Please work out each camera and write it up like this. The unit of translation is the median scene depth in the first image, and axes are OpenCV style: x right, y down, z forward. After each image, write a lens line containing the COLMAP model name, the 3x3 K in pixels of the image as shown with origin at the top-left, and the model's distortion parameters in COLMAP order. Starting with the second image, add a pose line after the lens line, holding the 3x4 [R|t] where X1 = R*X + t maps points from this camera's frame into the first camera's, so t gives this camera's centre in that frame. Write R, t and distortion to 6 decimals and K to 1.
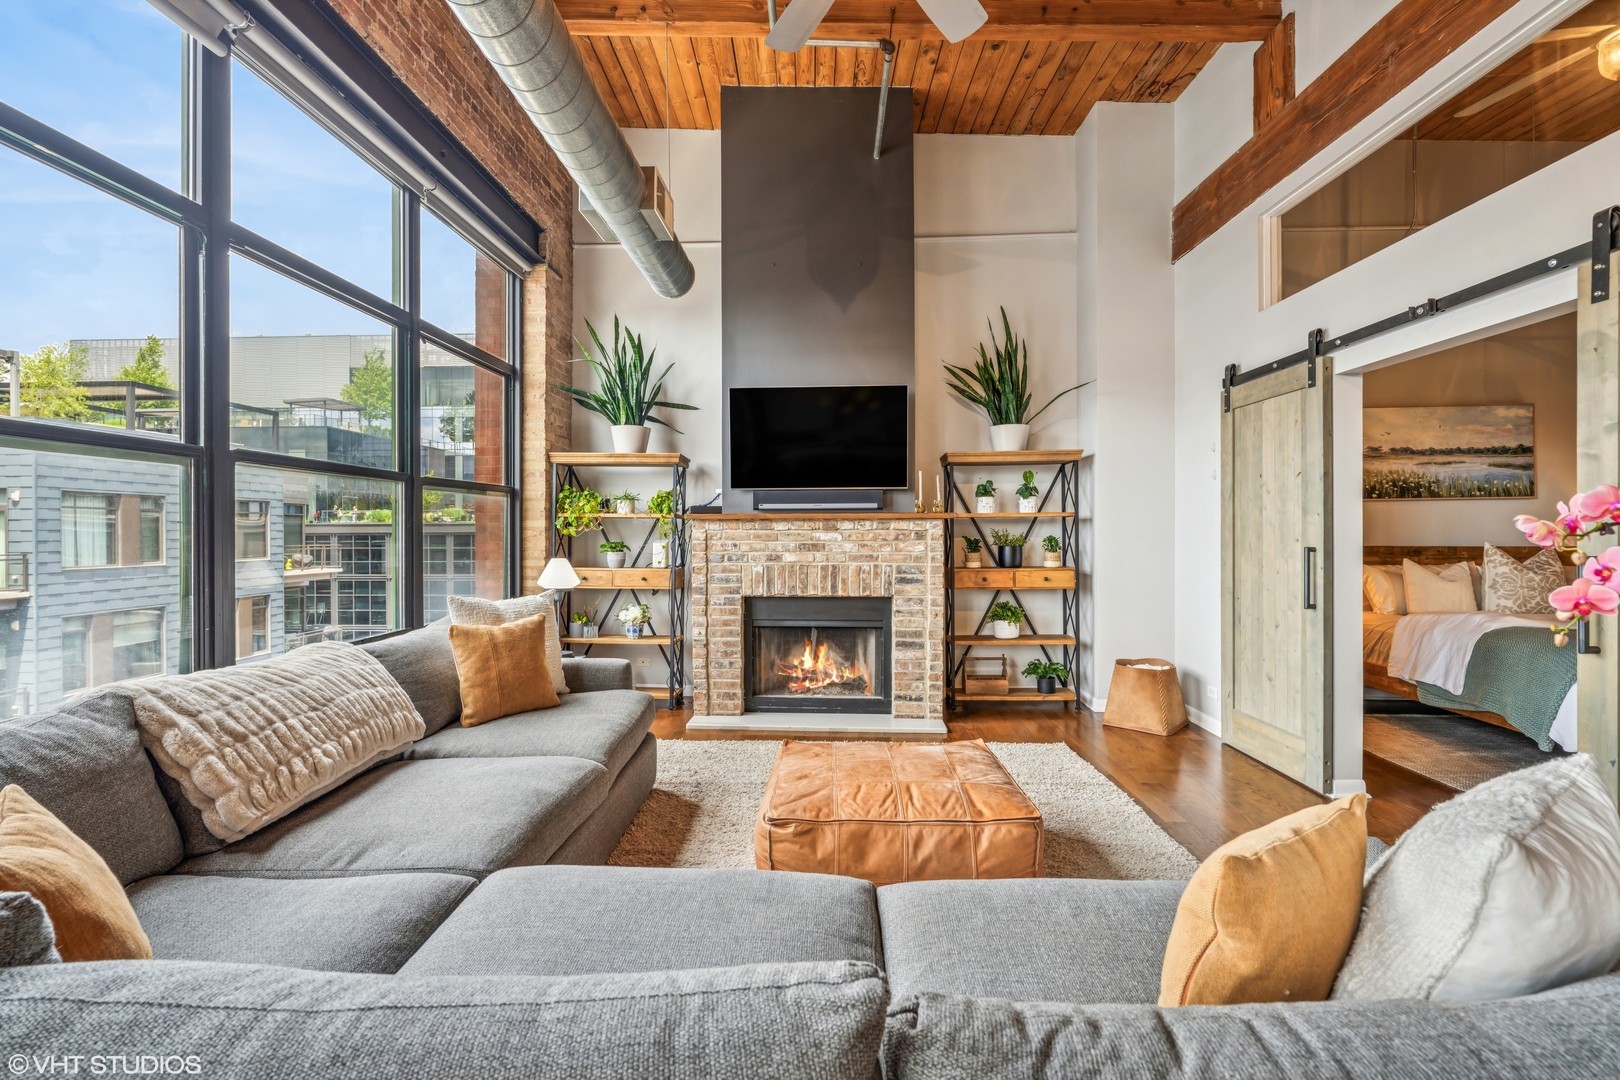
lens RADIAL K [[735.5, 0, 803.3], [0, 735.5, 529.2], [0, 0, 1]] dist [0.000347, 0.000247]
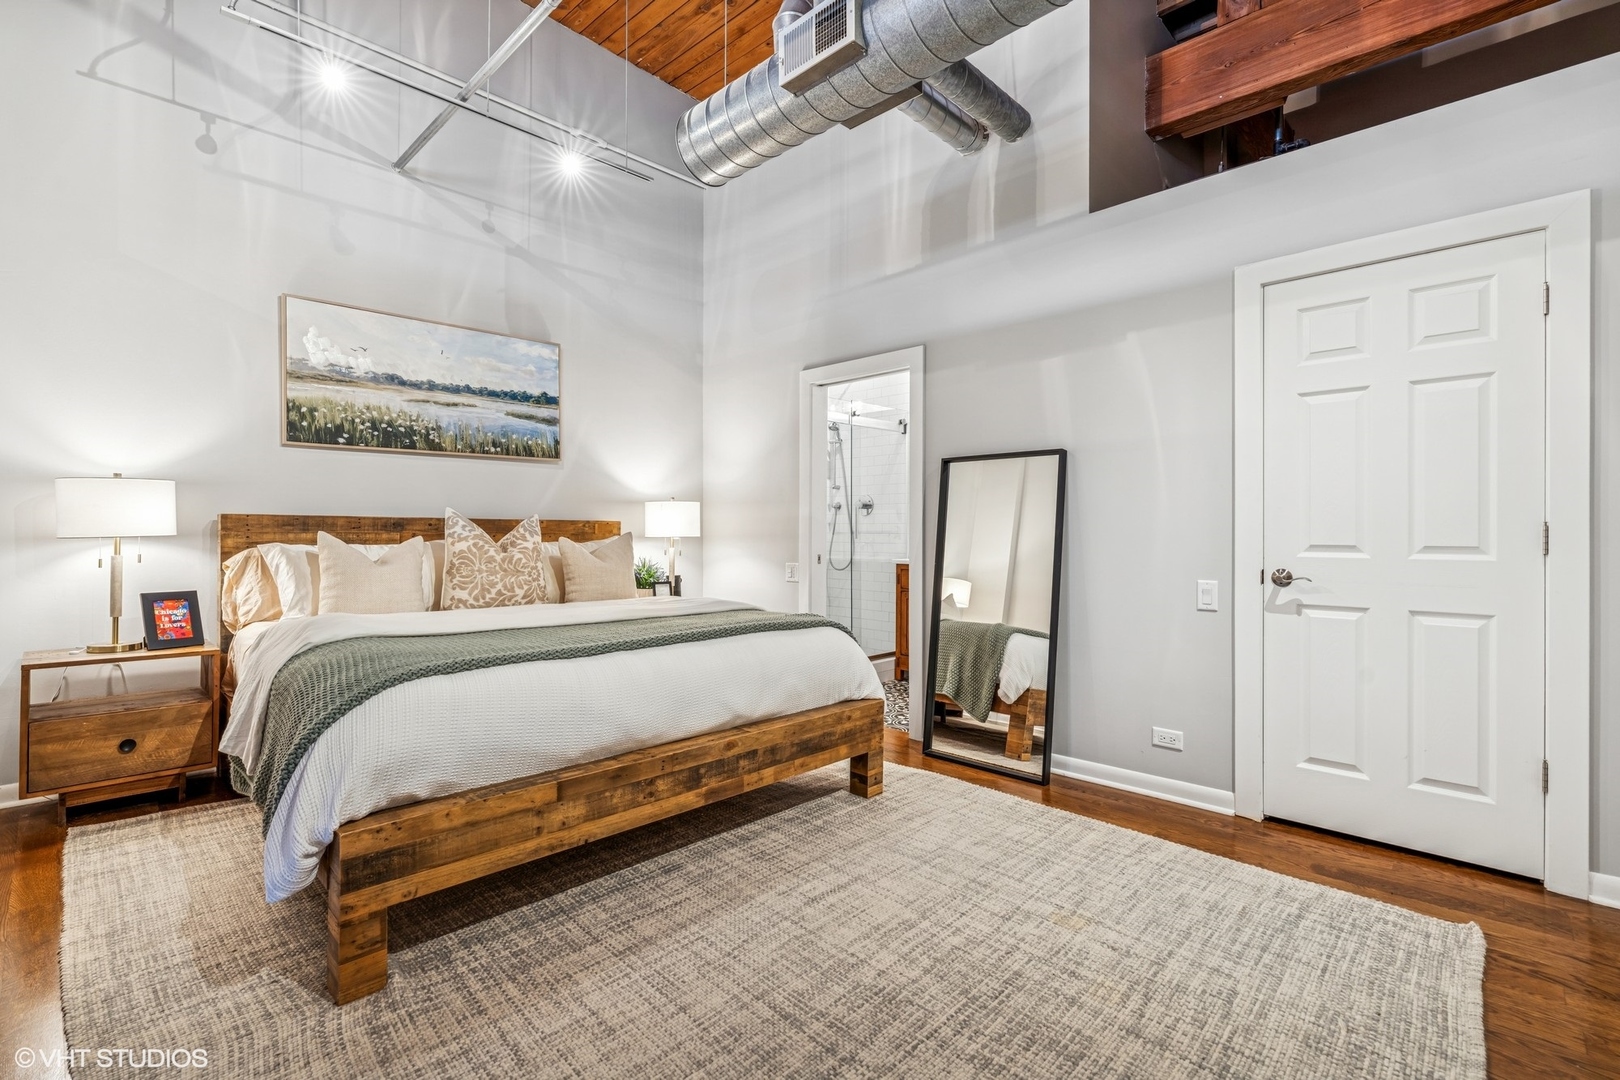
lens RADIAL K [[736.4, 0, 807.0], [0, 736.4, 534.6], [0, 0, 1]] dist [-0.000272, 0.000833]
pose [[0.669304, -0.000334, 0.742989, 0.606945], [-0.004117, 0.999983, 0.004159, 0.036410], [-0.742977, -0.005843, 0.669291, 0.268684]]
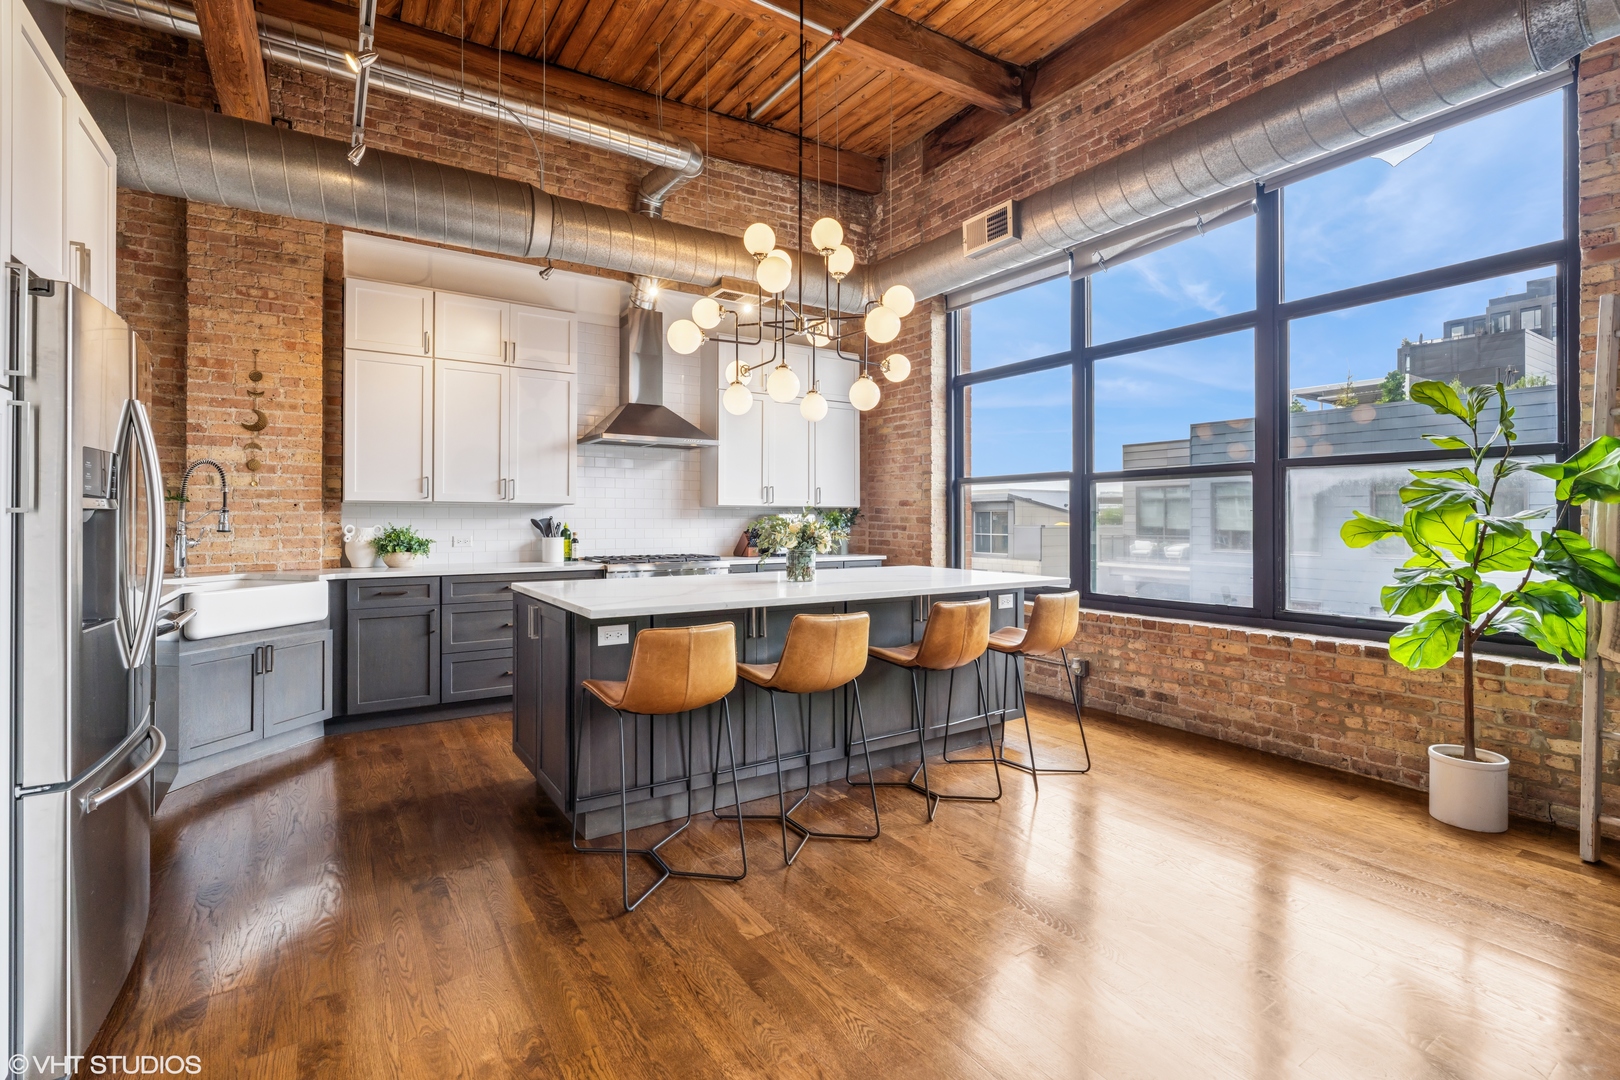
lens RADIAL K [[741.1, 0, 812.4], [0, 741.1, 515.4], [0, 0, 1]] dist [-0.001744, 0.000237]
pose [[-0.812408, 0.001136, -0.583089, 0.484738], [0.002575, 0.999995, -0.001639, 0.007960], [0.583084, -0.002833, -0.812407, 0.904848]]
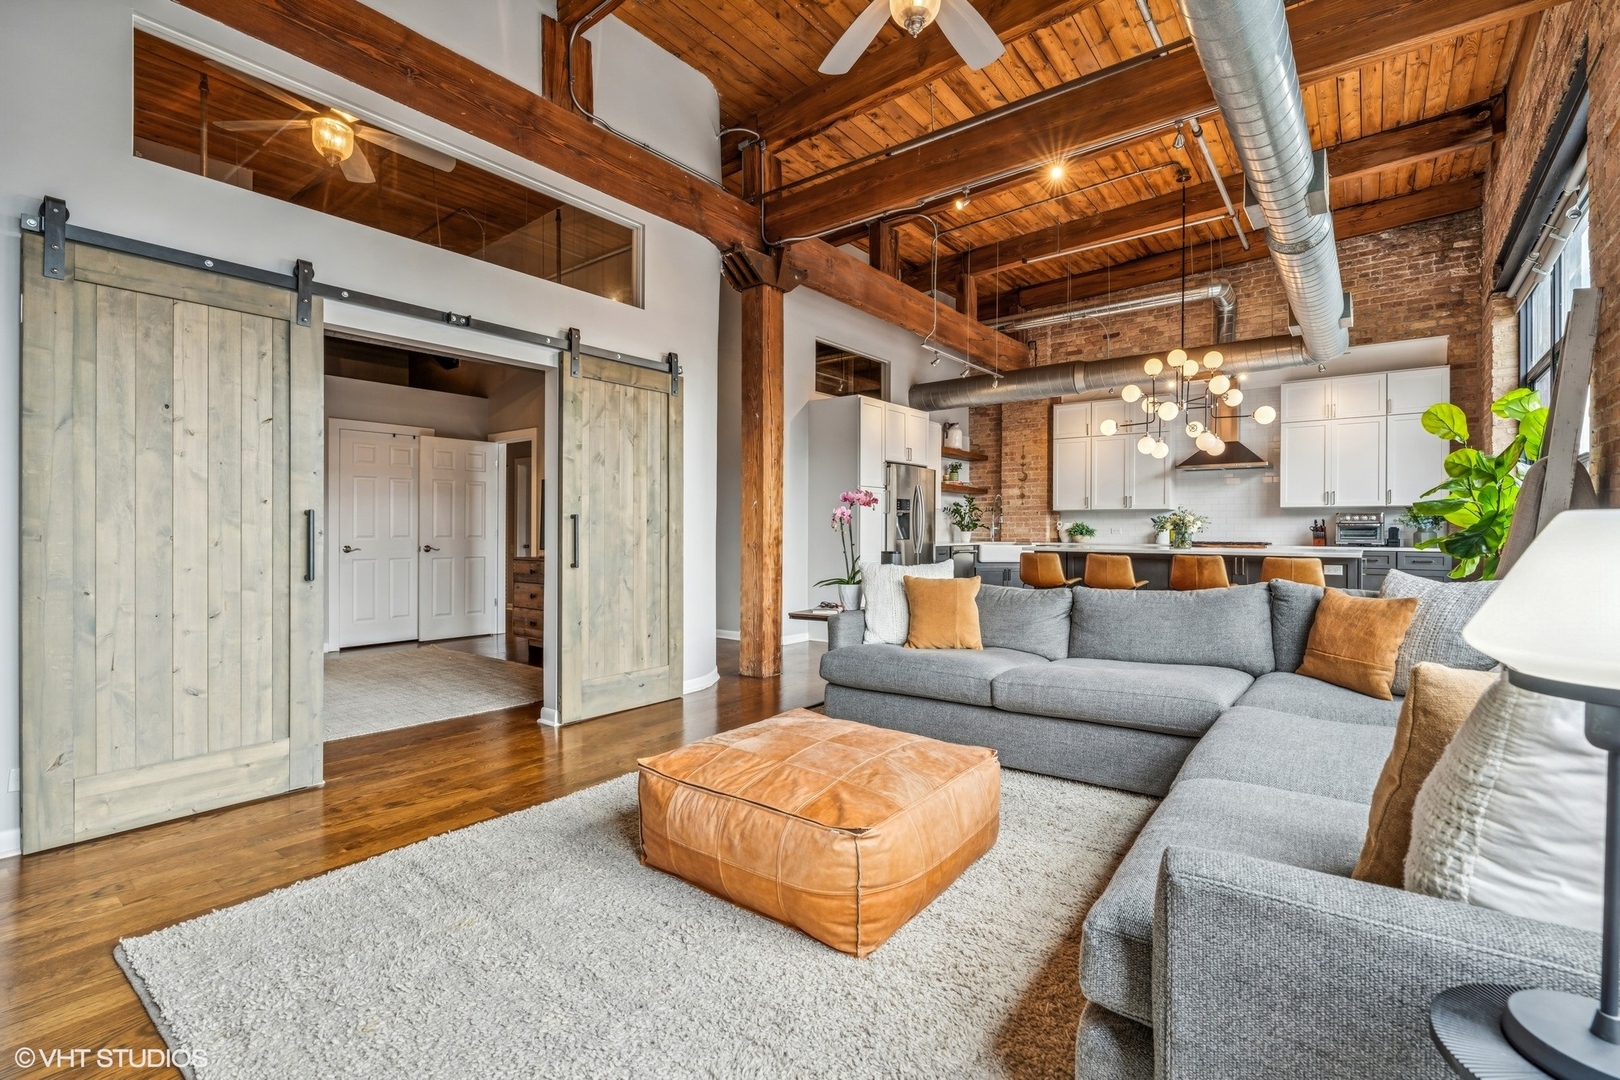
lens RADIAL K [[737.3, 0, 811.7], [0, 737.3, 528.2], [0, 0, 1]] dist [-0.000653, 0.000102]
pose [[-0.815014, 0.002552, 0.579436, -0.378514], [0.000352, 0.999992, -0.003908, 0.051579], [-0.579441, -0.002981, -0.815008, 2.037304]]
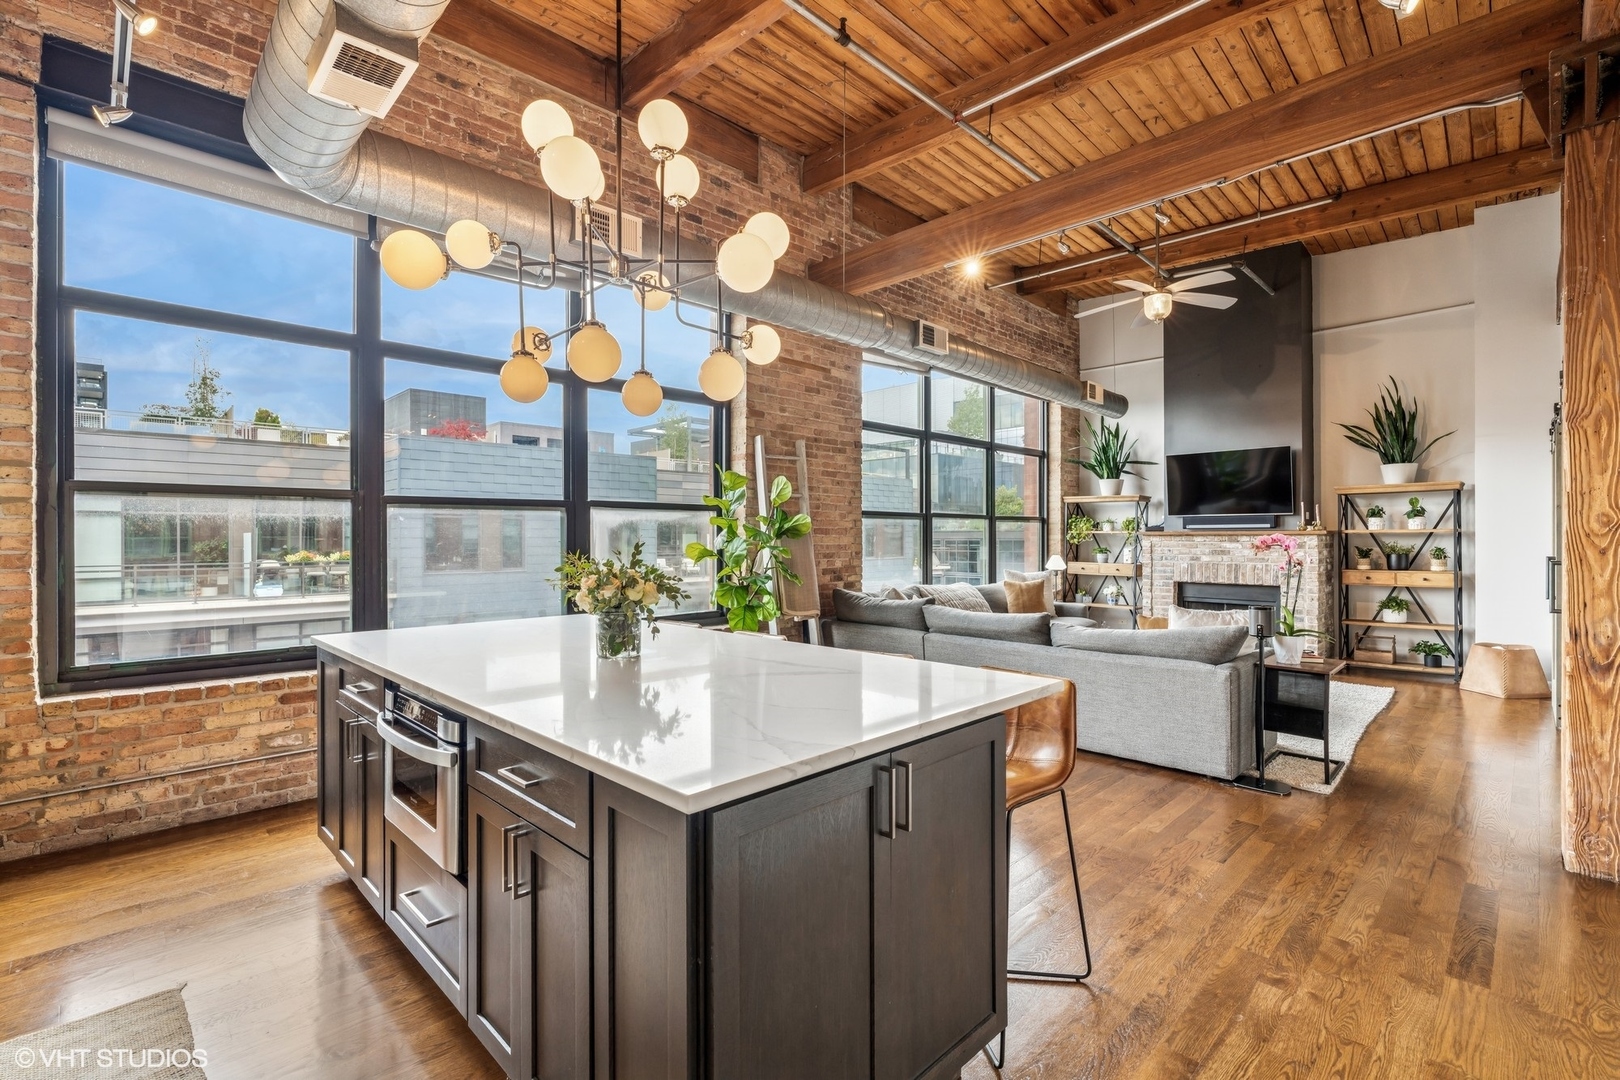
lens RADIAL K [[736.4, 0, 807.0], [0, 736.4, 534.6], [0, 0, 1]] dist [-0.000272, 0.000833]
pose [[0.732983, -0.000500, -0.680247, 0.425045], [0.000526, 1.000000, -0.000168, -0.013800], [0.680247, -0.000234, 0.732983, -0.749123]]
